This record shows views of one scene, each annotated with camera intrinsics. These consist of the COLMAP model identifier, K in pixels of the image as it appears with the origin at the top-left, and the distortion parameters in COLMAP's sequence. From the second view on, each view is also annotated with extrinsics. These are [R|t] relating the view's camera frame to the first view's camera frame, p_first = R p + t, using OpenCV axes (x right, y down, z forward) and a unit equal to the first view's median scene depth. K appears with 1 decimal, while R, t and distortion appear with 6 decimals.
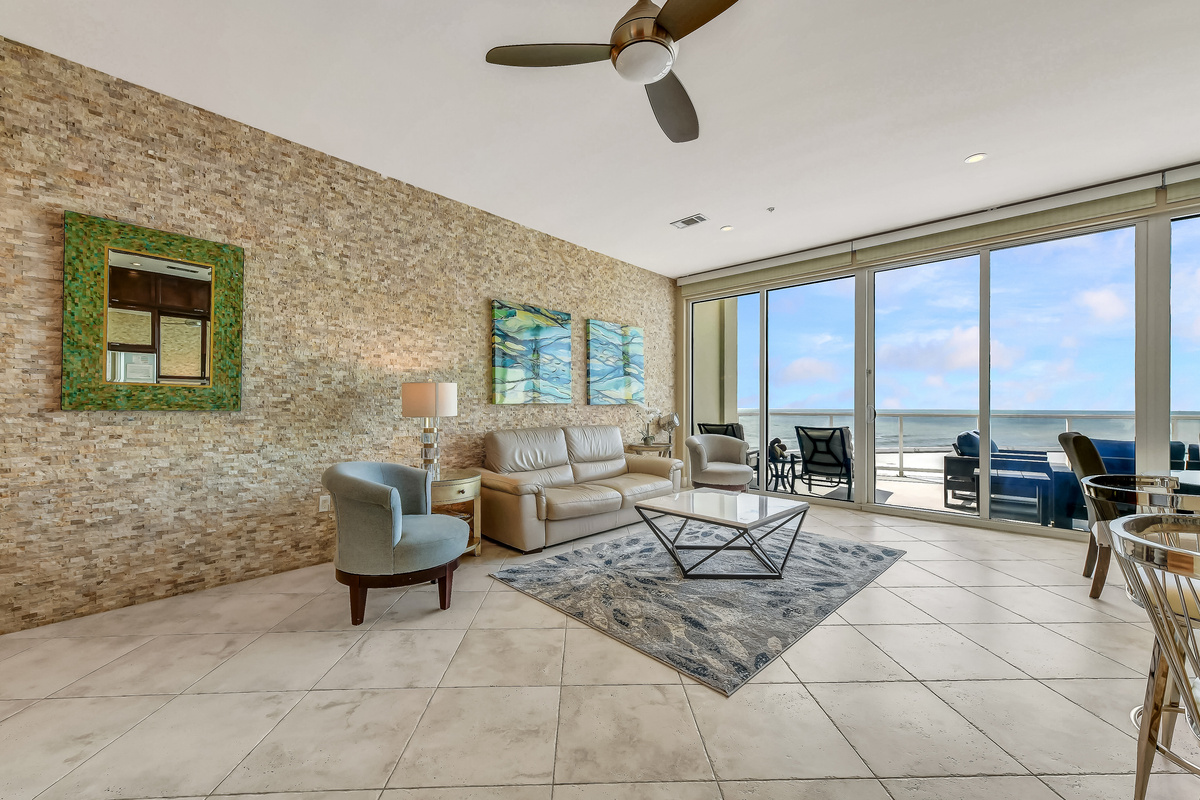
lens RADIAL K [[466.2, 0, 603.9], [0, 466.2, 406.2], [0, 0, 1]] dist [0.009455, -0.000695]
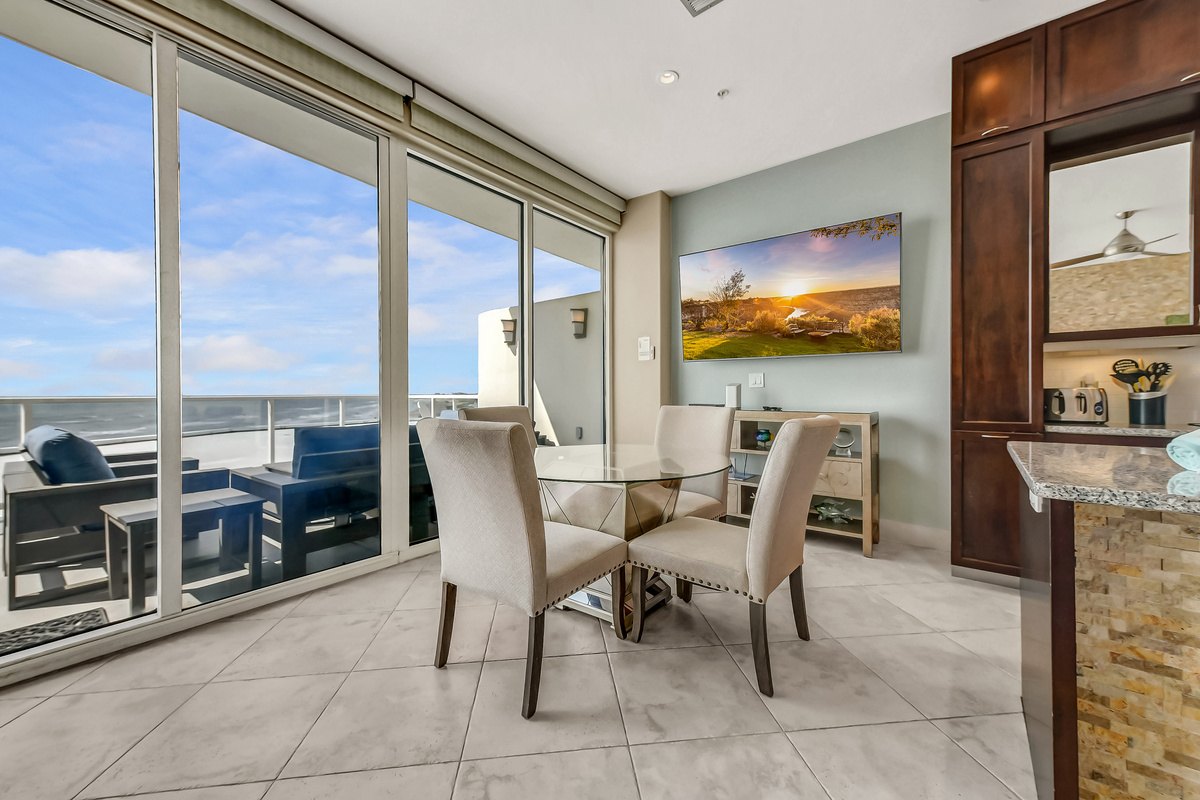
lens RADIAL K [[466.2, 0, 600.6], [0, 466.2, 389.4], [0, 0, 1]] dist [0.009455, -0.000695]
pose [[-0.077097, 0.005872, 0.997006, 0.316498], [-0.000897, 0.999982, -0.005959, 0.018524], [-0.997023, -0.001354, -0.077090, 0.614143]]
